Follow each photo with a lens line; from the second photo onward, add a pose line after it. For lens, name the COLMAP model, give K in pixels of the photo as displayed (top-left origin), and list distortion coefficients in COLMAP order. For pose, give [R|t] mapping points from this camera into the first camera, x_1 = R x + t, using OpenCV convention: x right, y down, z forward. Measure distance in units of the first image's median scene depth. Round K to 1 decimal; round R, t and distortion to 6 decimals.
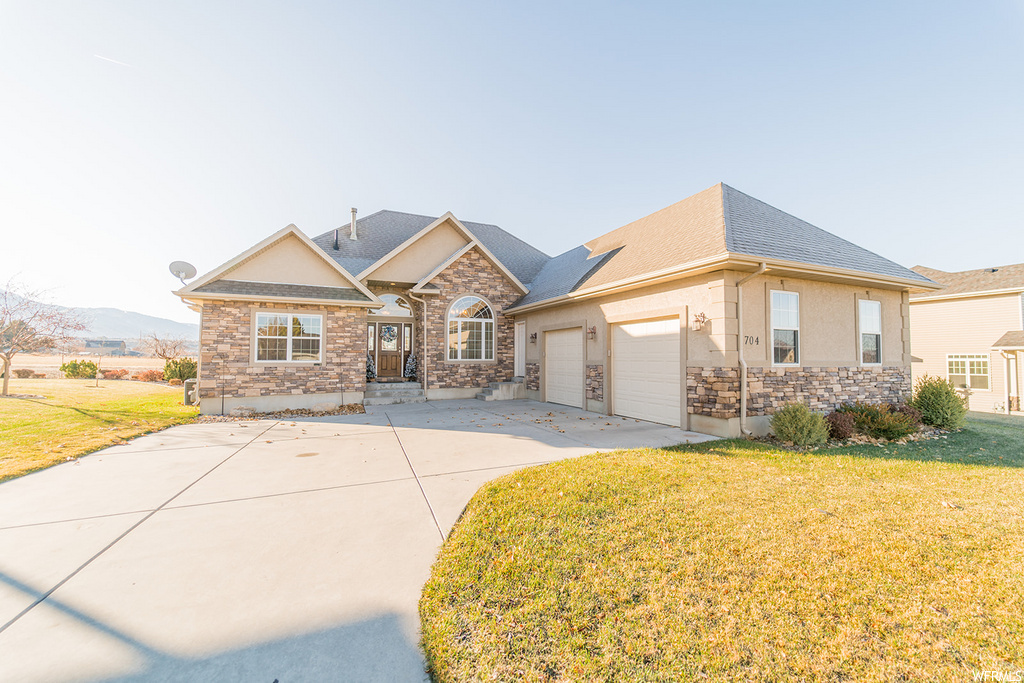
lens RADIAL K [[428.4, 0, 512.0], [0, 428.4, 341.5], [0, 0, 1]] dist [-0.000336, 0.000204]
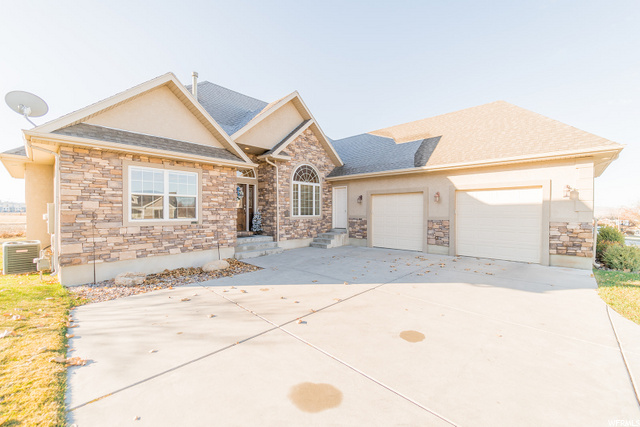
lens RADIAL K [[274.8, 0, 327.5], [0, 274.8, 213.2], [0, 0, 1]] dist [-0.003130, -0.000421]
pose [[0.915924, -0.003269, 0.401340, -0.417797], [-0.014996, 0.998990, 0.042359, 0.000572], [-0.401073, -0.044816, 0.914949, 0.287236]]
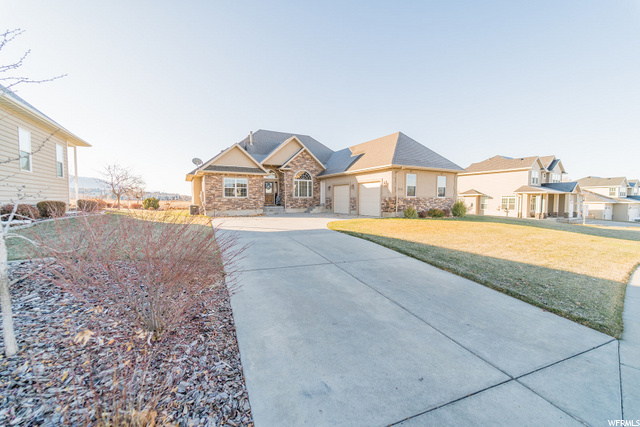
lens RADIAL K [[267.8, 0, 320.0], [0, 267.8, 213.5], [0, 0, 1]] dist [-0.000336, 0.000204]
pose [[0.997637, -0.003987, 0.068595, -0.121360], [-0.002184, 0.995970, 0.089656, 0.000210], [-0.068676, -0.089593, 0.993608, -0.616641]]
